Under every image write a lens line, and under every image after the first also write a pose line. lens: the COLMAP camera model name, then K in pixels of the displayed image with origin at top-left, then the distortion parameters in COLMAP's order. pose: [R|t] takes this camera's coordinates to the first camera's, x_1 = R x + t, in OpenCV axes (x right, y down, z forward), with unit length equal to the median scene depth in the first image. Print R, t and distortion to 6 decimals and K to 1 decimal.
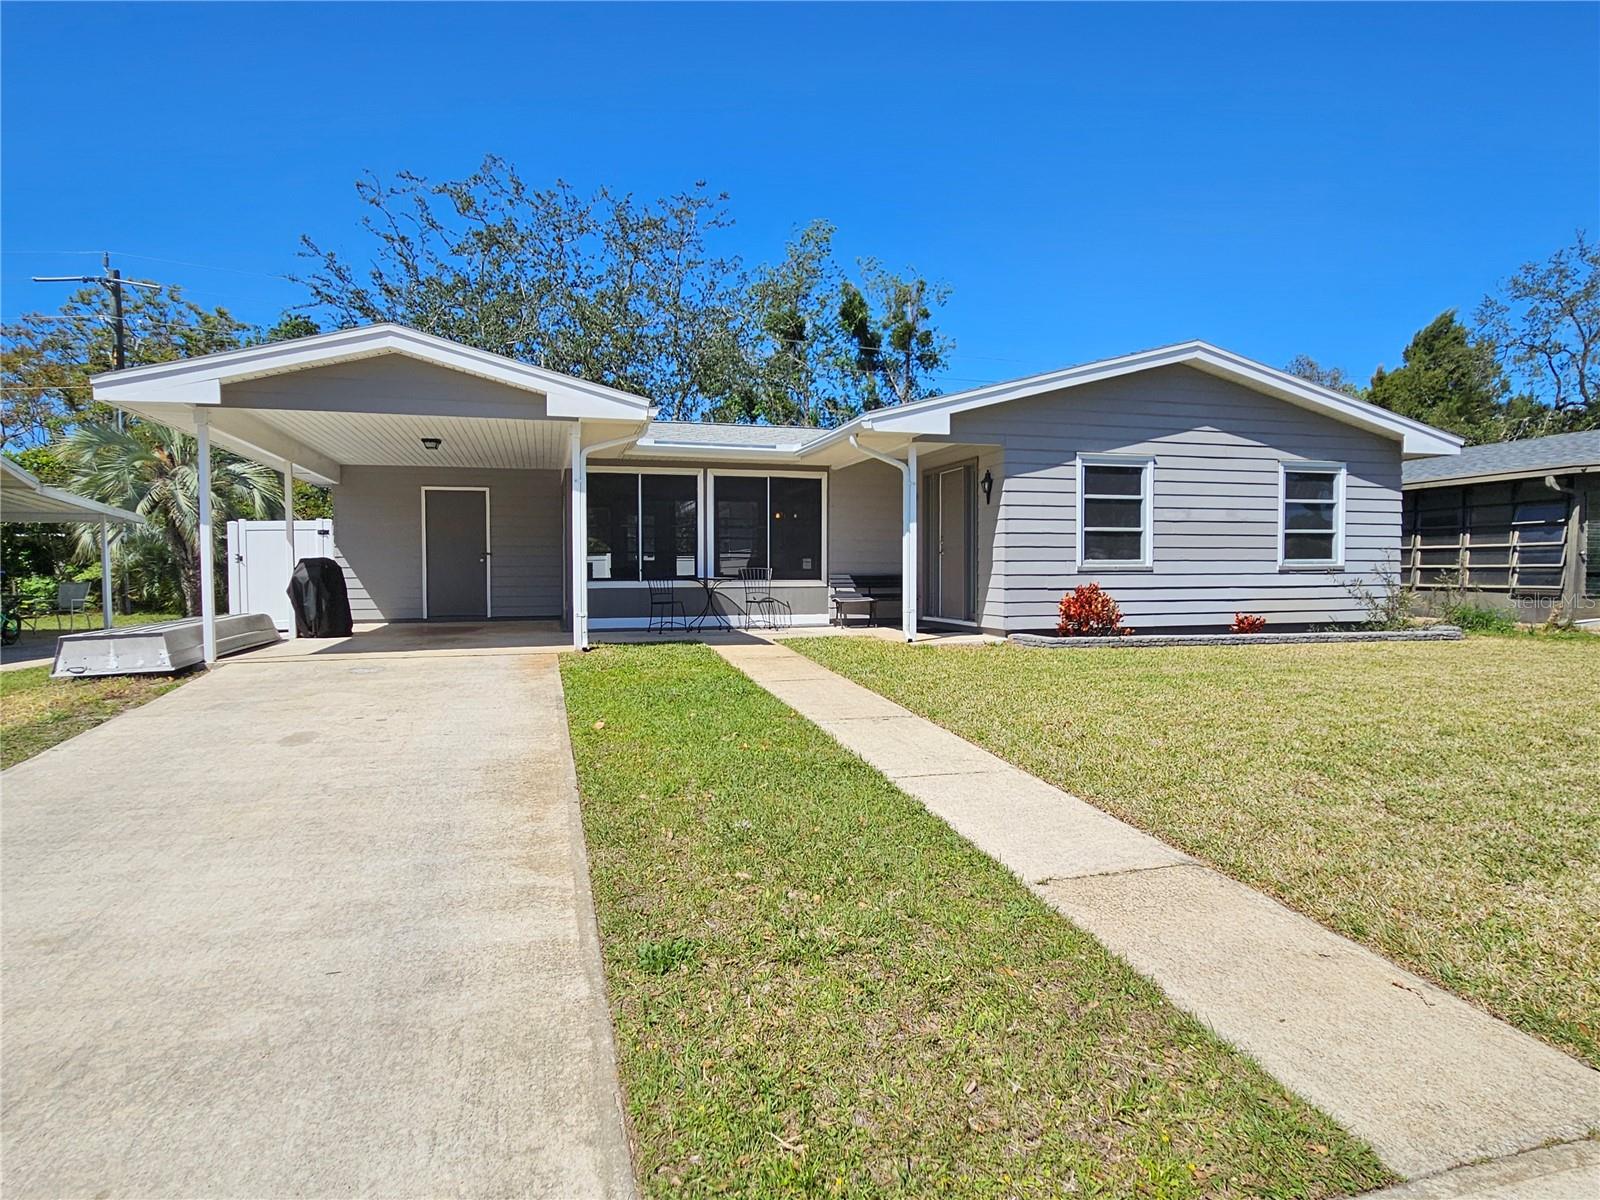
lens RADIAL K [[867.1, 0, 800.0], [0, 867.1, 600.0], [0, 0, 1]] dist [-0.028068, -0.000019]
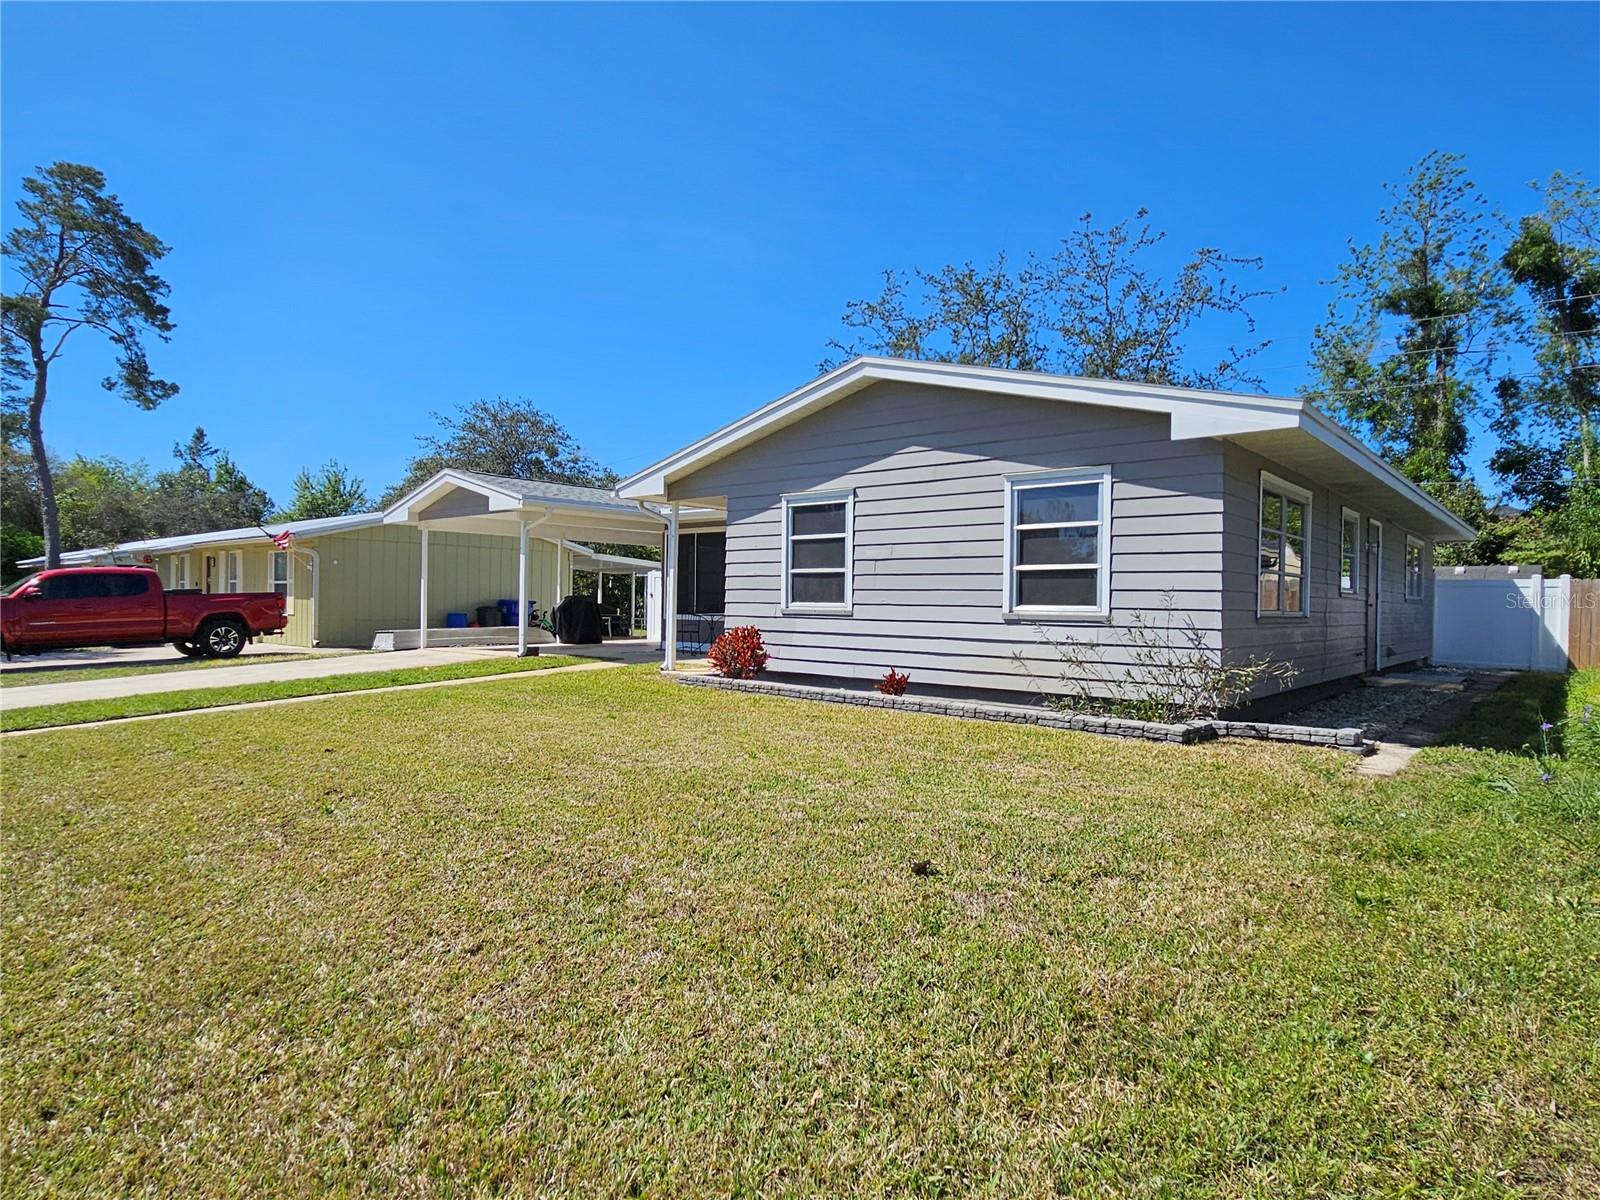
lens RADIAL K [[922.5, 0, 800.0], [0, 922.5, 600.0], [0, 0, 1]] dist [-0.000432, -0.000047]
pose [[0.550365, 0.009261, -0.834873, 1.189611], [-0.052811, 0.998322, -0.023740, -0.023757], [0.833252, 0.057156, 0.549931, 0.420666]]
